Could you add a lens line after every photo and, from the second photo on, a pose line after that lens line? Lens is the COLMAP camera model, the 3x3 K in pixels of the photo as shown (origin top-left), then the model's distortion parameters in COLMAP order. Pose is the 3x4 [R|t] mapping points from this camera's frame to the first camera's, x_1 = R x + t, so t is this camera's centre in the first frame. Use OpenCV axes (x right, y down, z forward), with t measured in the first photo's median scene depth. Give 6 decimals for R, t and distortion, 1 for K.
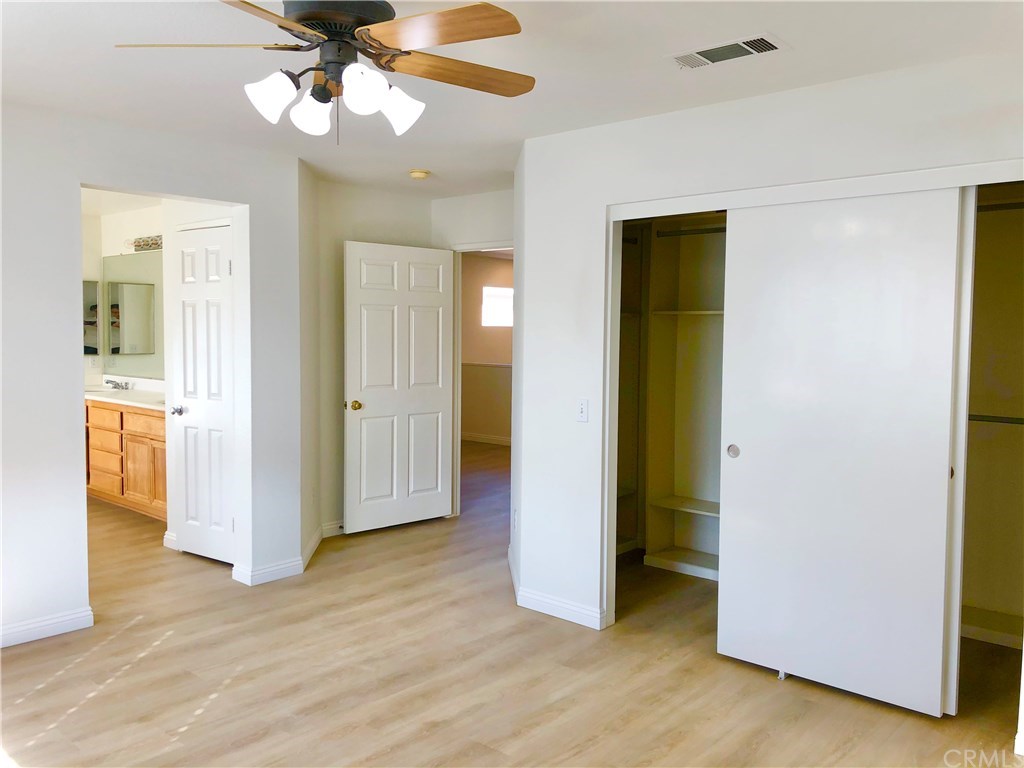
lens RADIAL K [[837.9, 0, 511.5], [0, 837.9, 380.2], [0, 0, 1]] dist [0.054567, -0.082061]
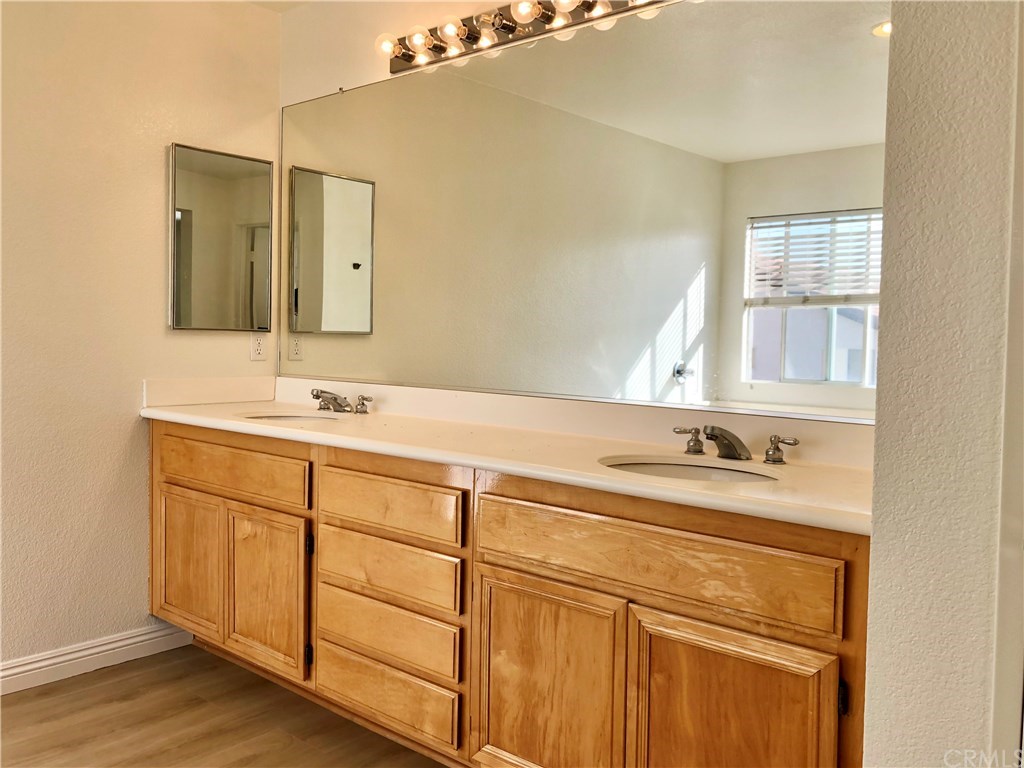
lens RADIAL K [[837.9, 0, 512.8], [0, 837.9, 385.3], [0, 0, 1]] dist [0.054567, -0.082061]
pose [[0.999908, 0.007236, 0.011467, -0.422221], [-0.007108, 0.999913, -0.011130, 0.001372], [-0.011546, 0.011047, 0.999872, 0.644843]]
